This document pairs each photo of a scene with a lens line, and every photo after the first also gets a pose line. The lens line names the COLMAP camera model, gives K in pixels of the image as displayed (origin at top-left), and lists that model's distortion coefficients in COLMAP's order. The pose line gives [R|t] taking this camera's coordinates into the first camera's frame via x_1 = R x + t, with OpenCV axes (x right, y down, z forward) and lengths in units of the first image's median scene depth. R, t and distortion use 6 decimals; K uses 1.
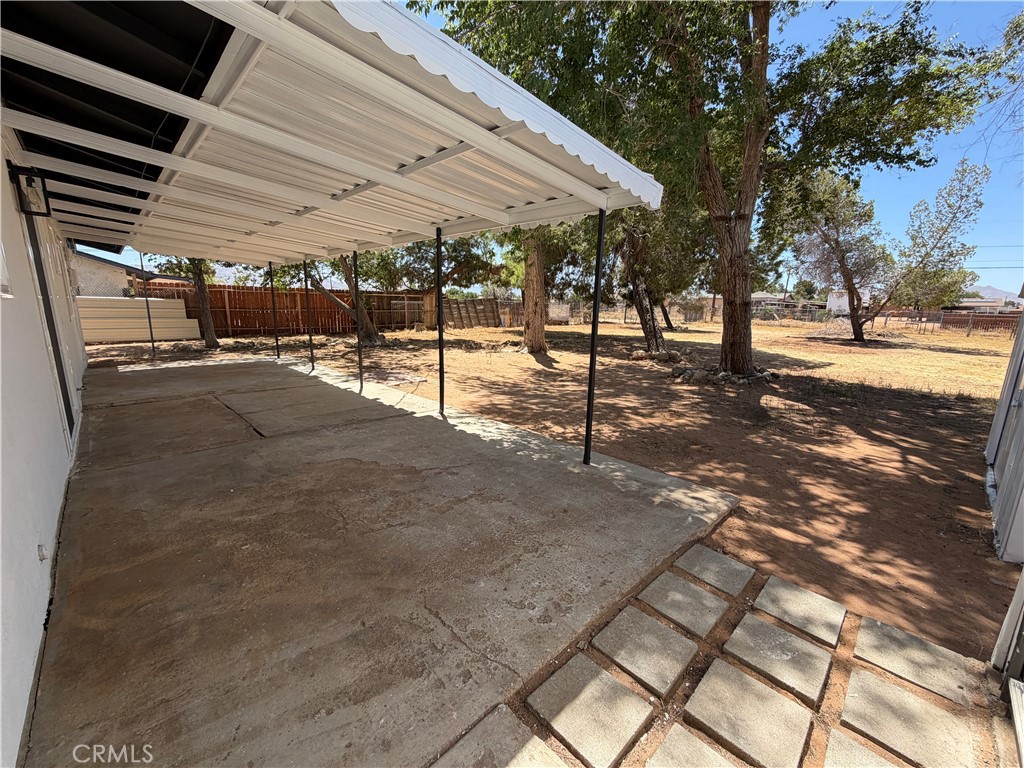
lens RADIAL K [[410.5, 0, 508.5], [0, 410.5, 386.2], [0, 0, 1]] dist [0.000018, 0.000712]
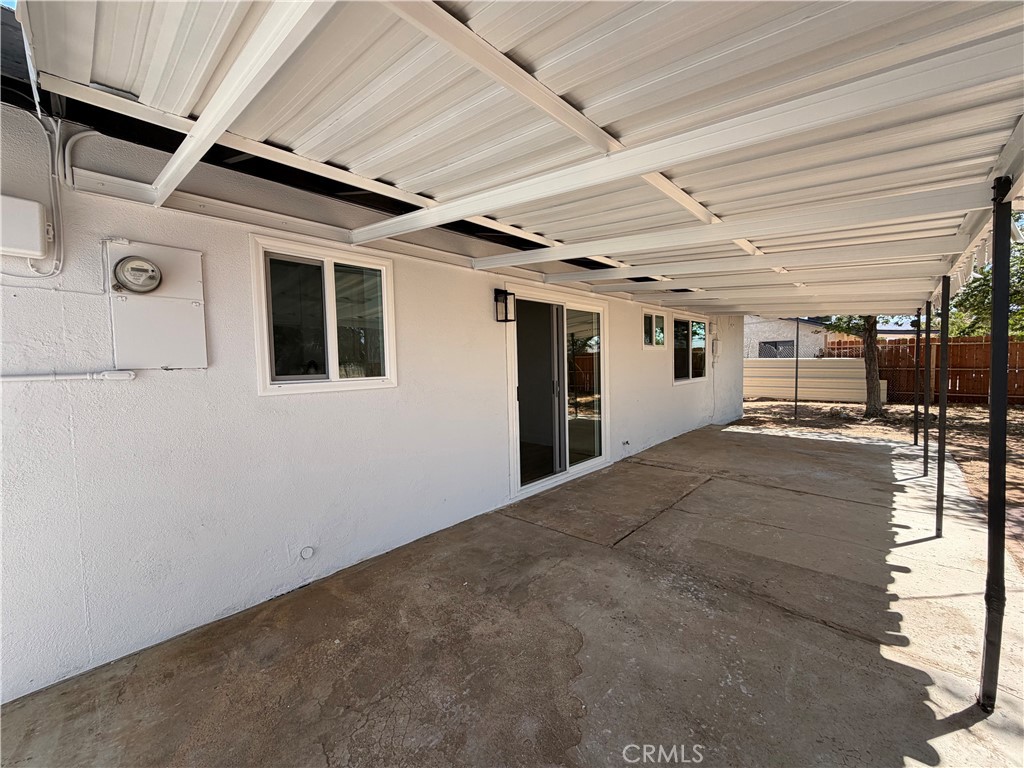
lens RADIAL K [[410.5, 0, 509.5], [0, 410.5, 380.4], [0, 0, 1]] dist [0.000018, 0.000712]
pose [[0.042974, 0.031374, -0.998583, 0.231405], [-0.168592, 0.985401, 0.023704, -0.214816], [0.984749, 0.167335, 0.047636, 0.833725]]
